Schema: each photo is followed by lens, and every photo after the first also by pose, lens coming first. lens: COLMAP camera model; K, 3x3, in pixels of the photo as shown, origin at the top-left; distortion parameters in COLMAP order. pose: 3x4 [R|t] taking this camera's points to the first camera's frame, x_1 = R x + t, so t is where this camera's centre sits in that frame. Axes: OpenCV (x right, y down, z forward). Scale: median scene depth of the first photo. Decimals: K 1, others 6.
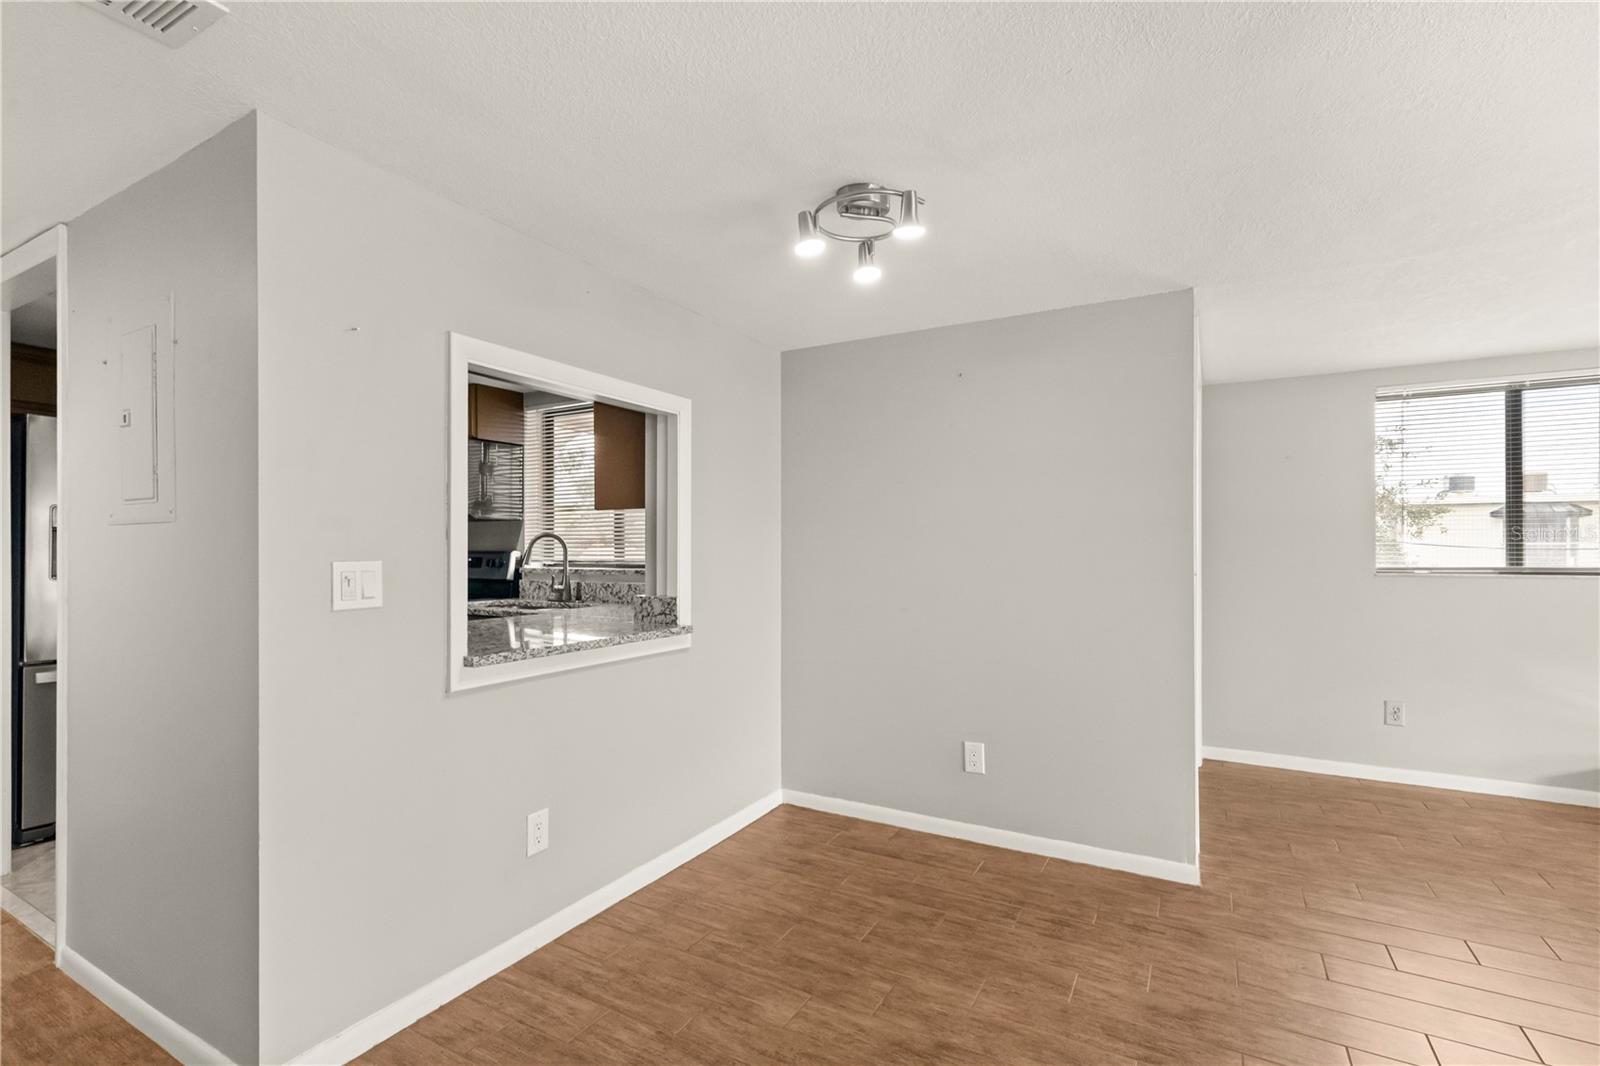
lens RADIAL K [[723.4, 0, 810.4], [0, 723.4, 558.6], [0, 0, 1]] dist [0.001923, 0.001251]
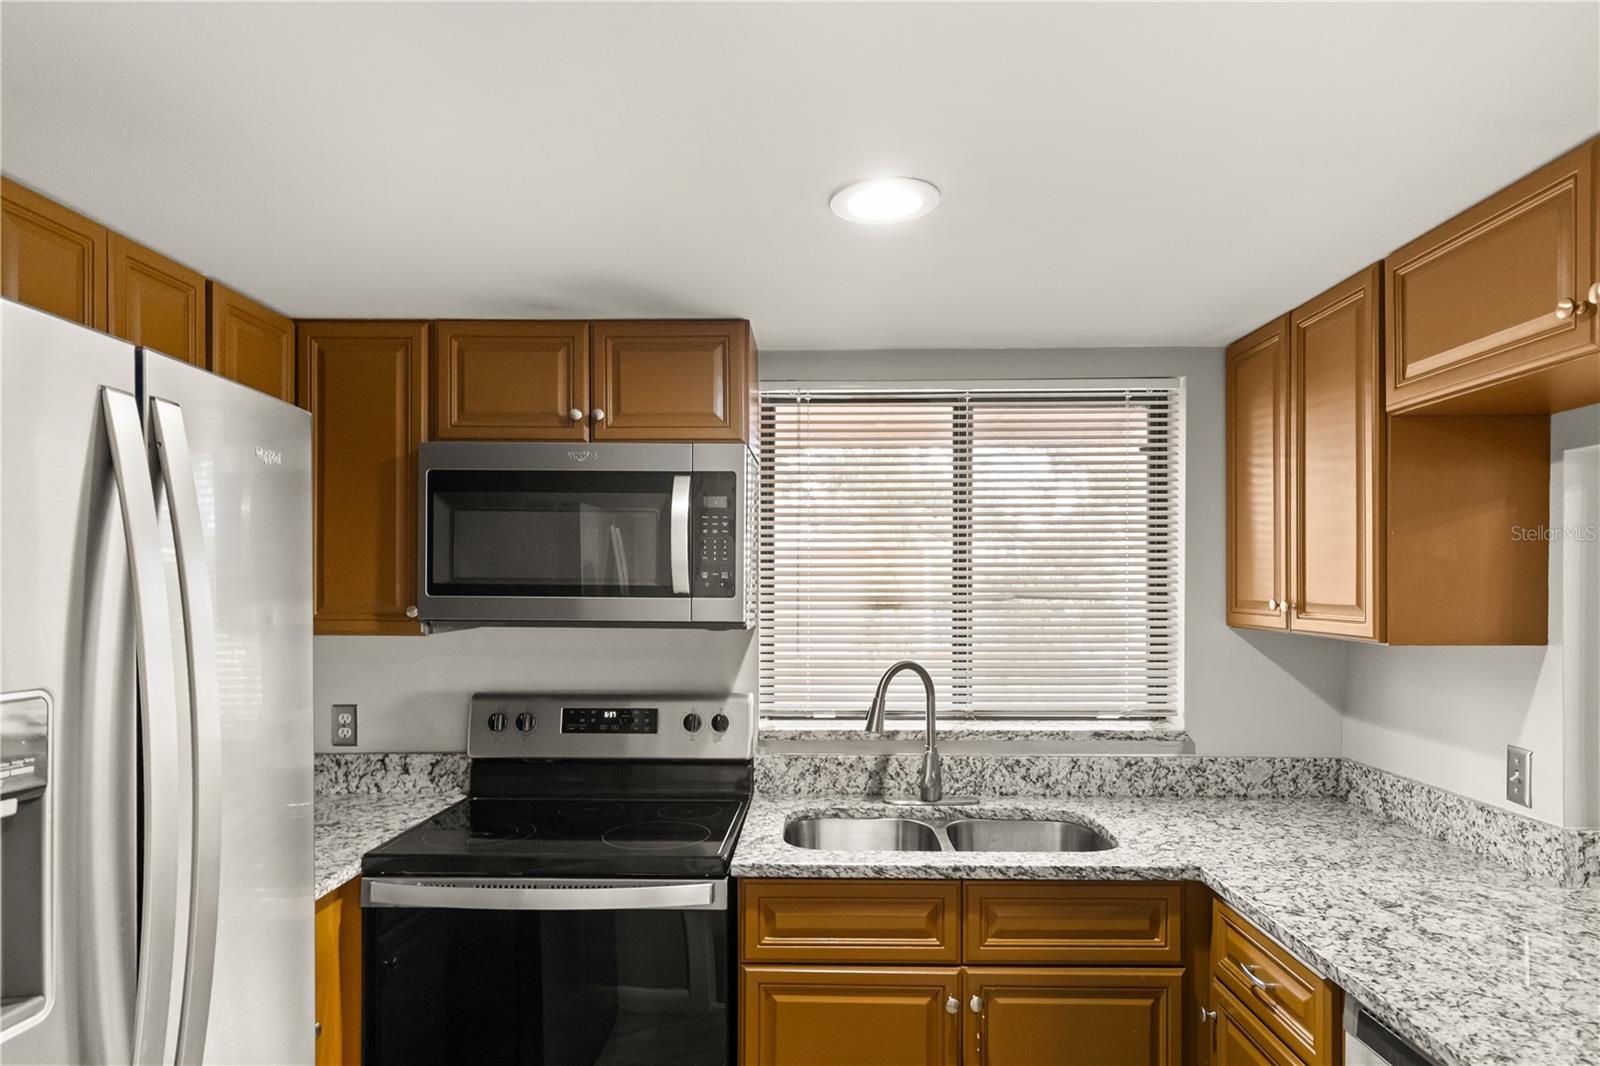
lens RADIAL K [[920.8, 0, 807.7], [0, 920.8, 587.3], [0, 0, 1]] dist [0.007093, -0.002897]
pose [[0.879307, -0.002374, 0.476250, -0.988436], [0.006002, 0.999963, -0.006098, -0.113090], [-0.476218, 0.008220, 0.879289, 0.699583]]
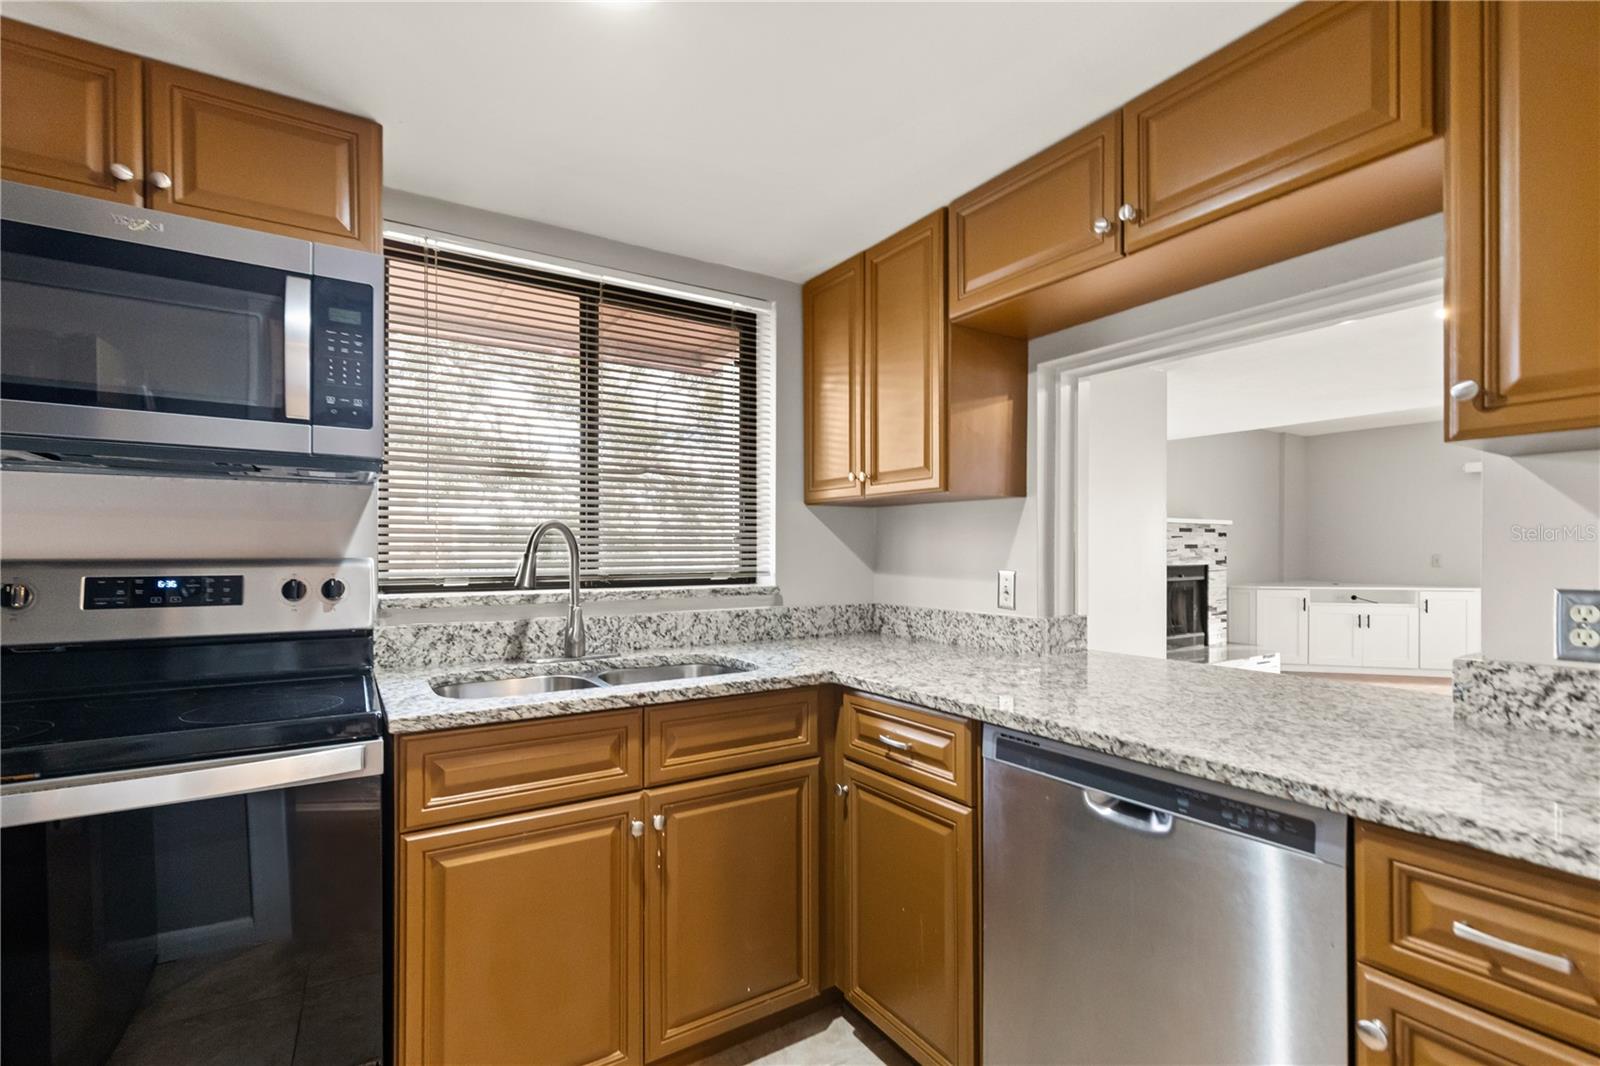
lens RADIAL K [[723.4, 0, 799.3], [0, 723.4, 554.7], [0, 0, 1]] dist [0.001923, 0.001251]
pose [[0.469926, -0.005970, 0.882686, -0.996661], [0.009604, 0.999953, 0.001650, -0.017168], [-0.882654, 0.007702, 0.469961, 0.878641]]
